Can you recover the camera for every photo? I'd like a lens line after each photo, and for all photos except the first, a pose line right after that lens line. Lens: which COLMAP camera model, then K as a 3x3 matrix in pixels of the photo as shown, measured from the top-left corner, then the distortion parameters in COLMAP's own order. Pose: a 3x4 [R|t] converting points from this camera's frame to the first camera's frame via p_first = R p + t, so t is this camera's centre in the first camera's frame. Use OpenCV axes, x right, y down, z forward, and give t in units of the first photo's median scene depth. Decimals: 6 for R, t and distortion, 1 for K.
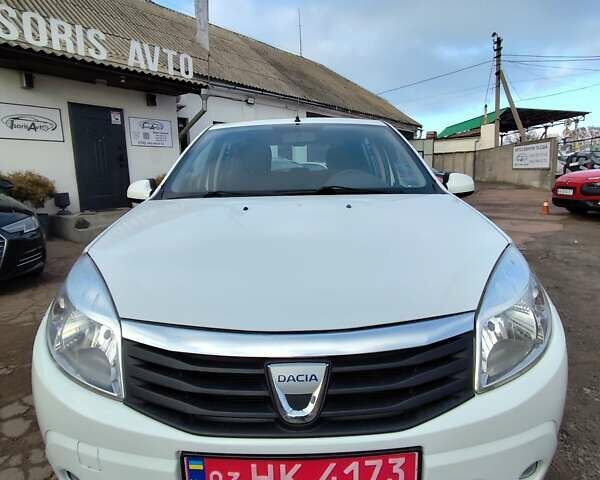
lens RADIAL K [[360.0, 0, 302.3], [0, 360.0, 238.3], [0, 0, 1]] dist [-0.000866, -0.000775]
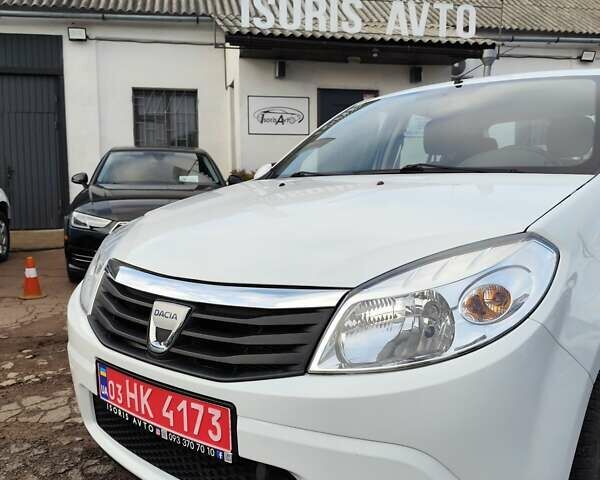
lens RADIAL K [[551.9, 0, 295.1], [0, 551.9, 242.4], [0, 0, 1]] dist [0.008763, -0.003190]
pose [[0.771799, 0.076482, -0.631250, 0.167688], [-0.117746, 0.992761, -0.023679, 0.020279], [0.624869, 0.092603, 0.775218, -0.010302]]
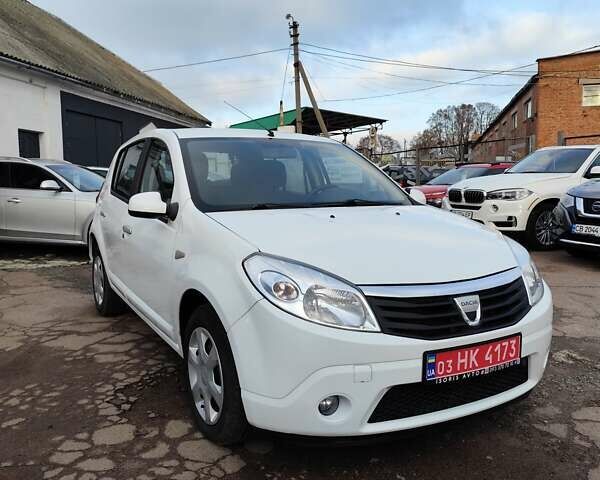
lens RADIAL K [[551.9, 0, 295.1], [0, 551.9, 242.4], [0, 0, 1]] dist [0.008763, -0.003190]
pose [[0.871040, -0.033781, 0.490050, -0.262177], [0.071114, 0.995795, -0.057759, 0.023202], [-0.486038, 0.085159, 0.869779, -0.123487]]
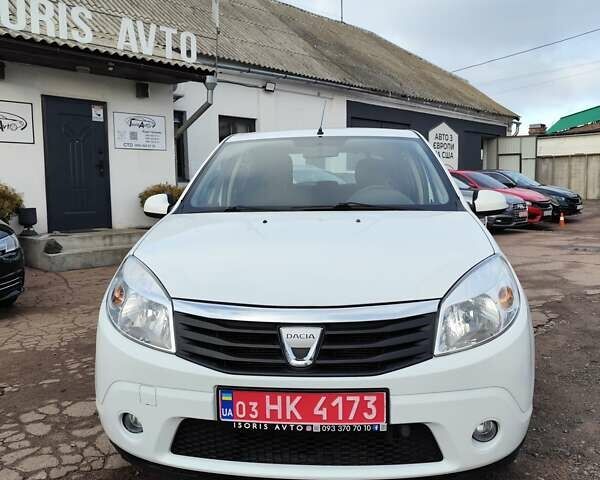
lens RADIAL K [[545.7, 0, 300.0], [0, 545.7, 240.0], [0, 0, 1]] dist [0.016906, -0.006047]
pose [[0.996777, 0.016114, -0.078589, 0.018326], [-0.022090, 0.996880, -0.075783, 0.021709], [0.077123, 0.077274, 0.994022, -0.143131]]
